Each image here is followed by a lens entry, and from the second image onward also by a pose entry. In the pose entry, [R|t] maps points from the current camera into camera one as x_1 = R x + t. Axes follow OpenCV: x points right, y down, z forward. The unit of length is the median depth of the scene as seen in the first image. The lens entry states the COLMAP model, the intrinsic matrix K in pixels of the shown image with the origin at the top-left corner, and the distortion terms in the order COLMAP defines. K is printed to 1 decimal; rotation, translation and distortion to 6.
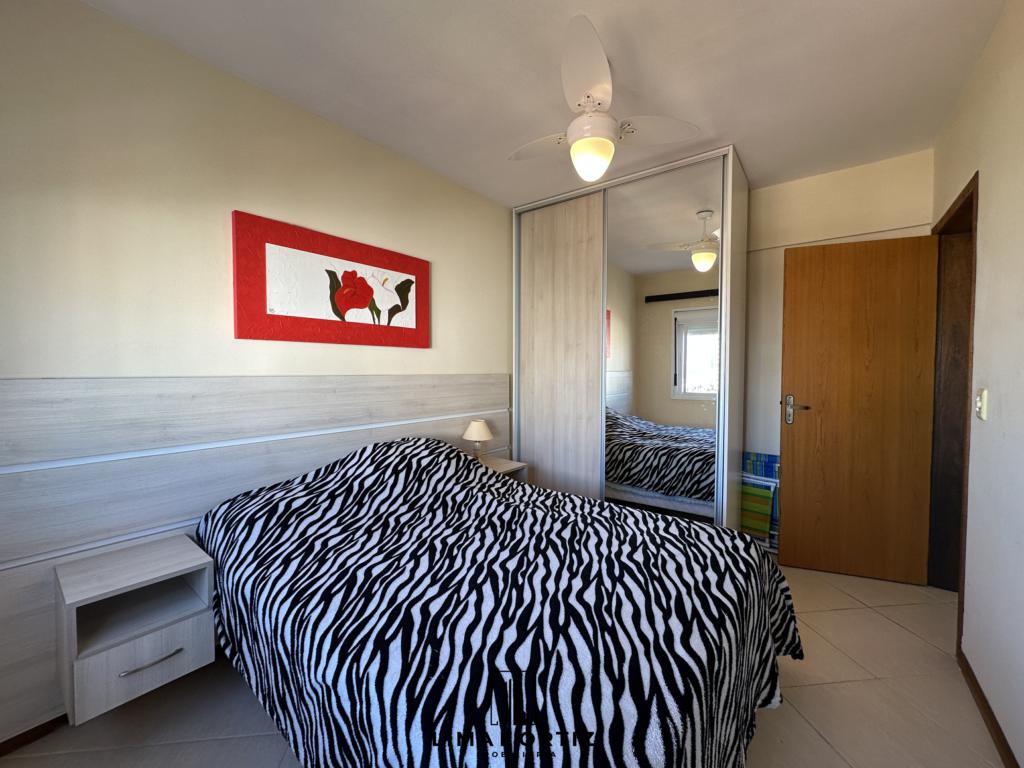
lens RADIAL K [[407.8, 0, 512.4], [0, 407.8, 382.0], [0, 0, 1]] dist [-0.002253, 0.000251]
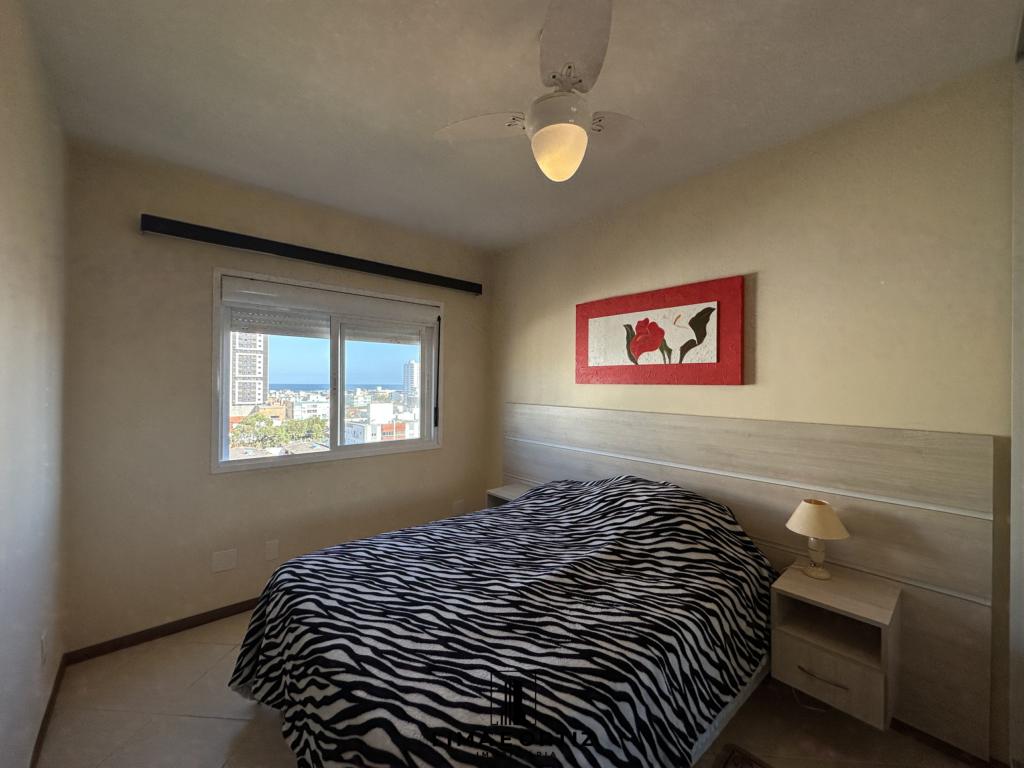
lens RADIAL K [[407.8, 0, 512.4], [0, 407.8, 382.0], [0, 0, 1]] dist [-0.002253, 0.000251]
pose [[-0.177508, -0.004021, -0.984111, 0.749412], [-0.038605, 0.999250, 0.002880, -0.086351], [0.983362, 0.038502, -0.177530, 0.821458]]
